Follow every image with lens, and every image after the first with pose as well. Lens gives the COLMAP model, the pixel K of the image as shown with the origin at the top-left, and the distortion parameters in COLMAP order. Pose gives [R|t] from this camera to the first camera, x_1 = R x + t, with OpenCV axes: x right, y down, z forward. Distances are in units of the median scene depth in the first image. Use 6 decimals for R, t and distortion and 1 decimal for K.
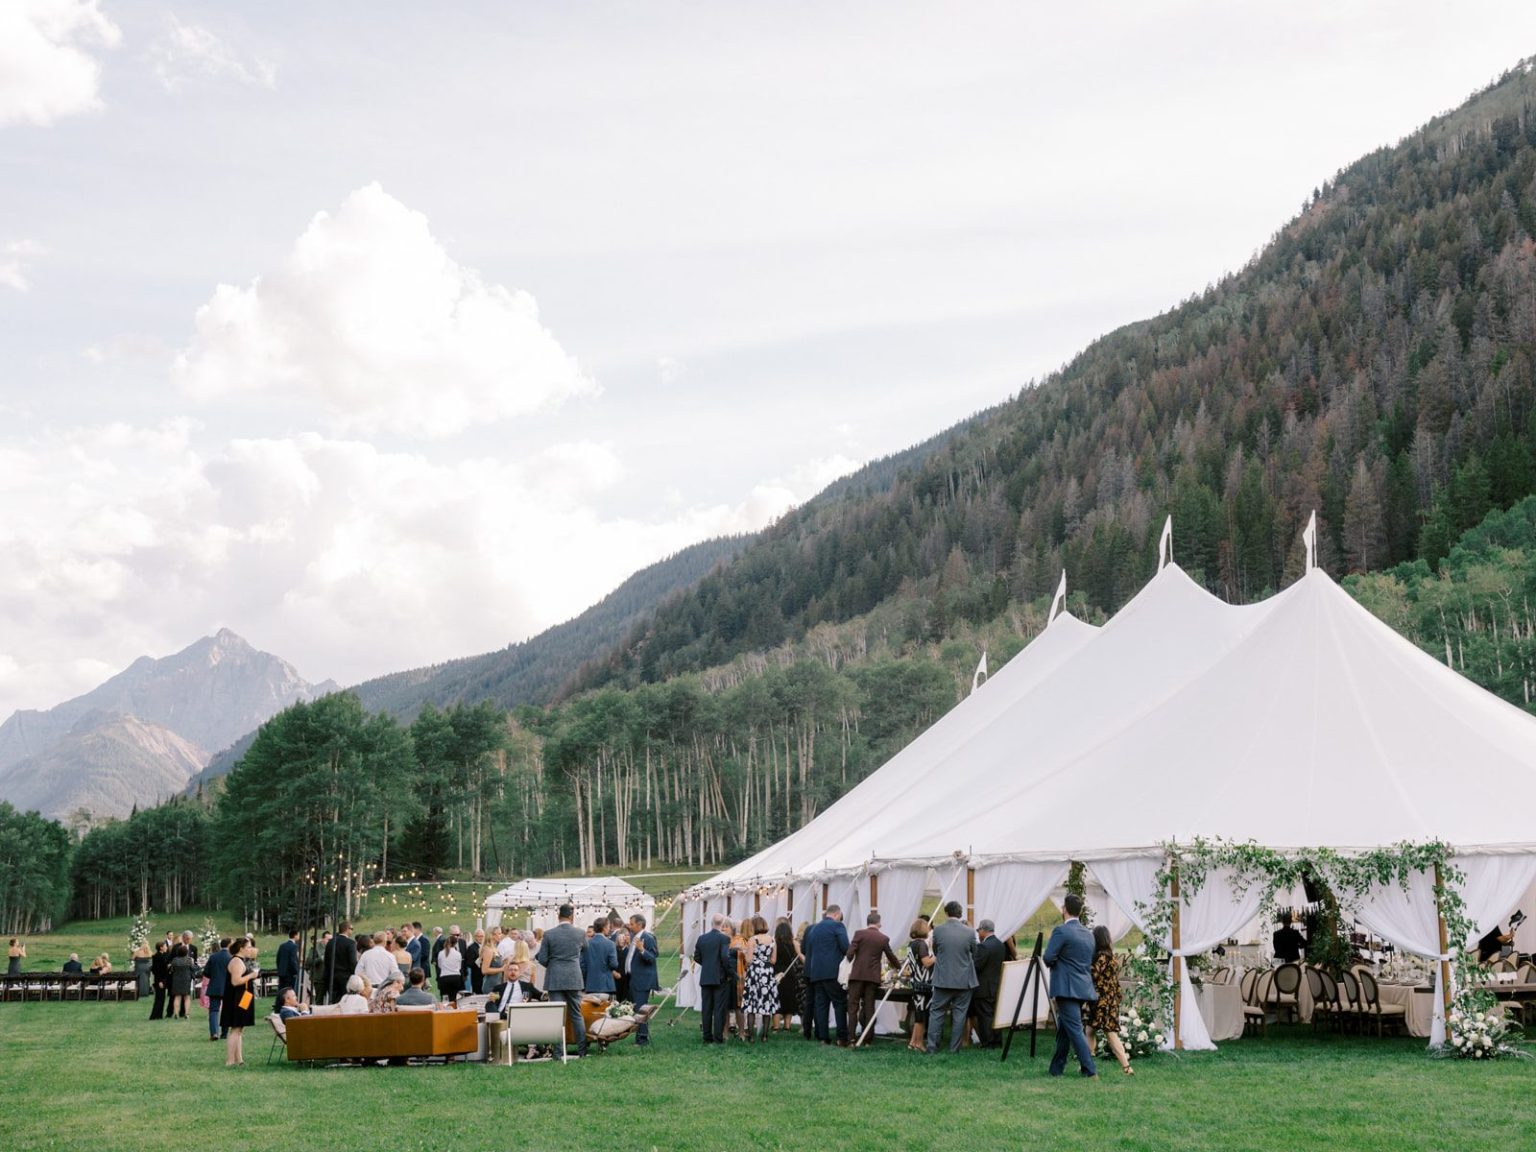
lens RADIAL K [[2443.8, 0, 775.1], [0, 2443.8, 574.1], [0, 0, 1]] dist [0.002328, 0.058207]
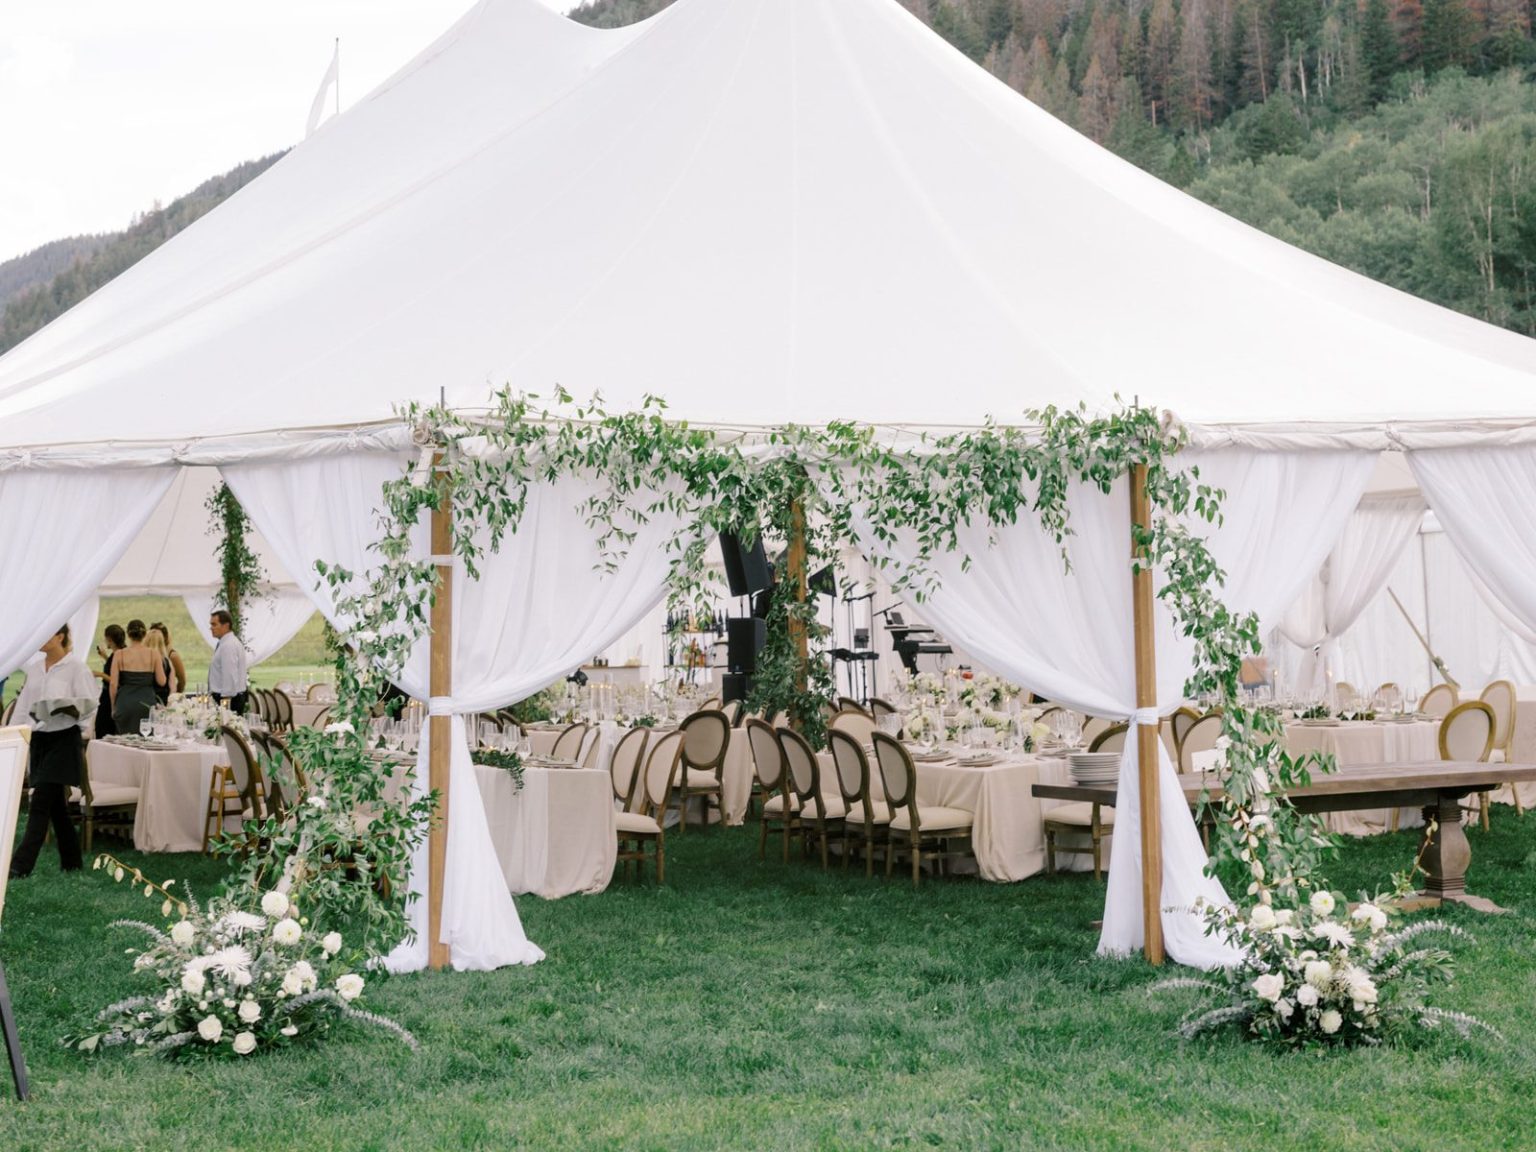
lens RADIAL K [[2443.8, 0, 775.1], [0, 2443.8, 574.1], [0, 0, 1]] dist [0.002328, 0.058207]
pose [[0.968227, 0.007344, 0.249965, 0.121332], [-0.036140, 0.993184, 0.110810, 0.093239], [-0.247447, -0.116323, 0.961893, 0.639511]]
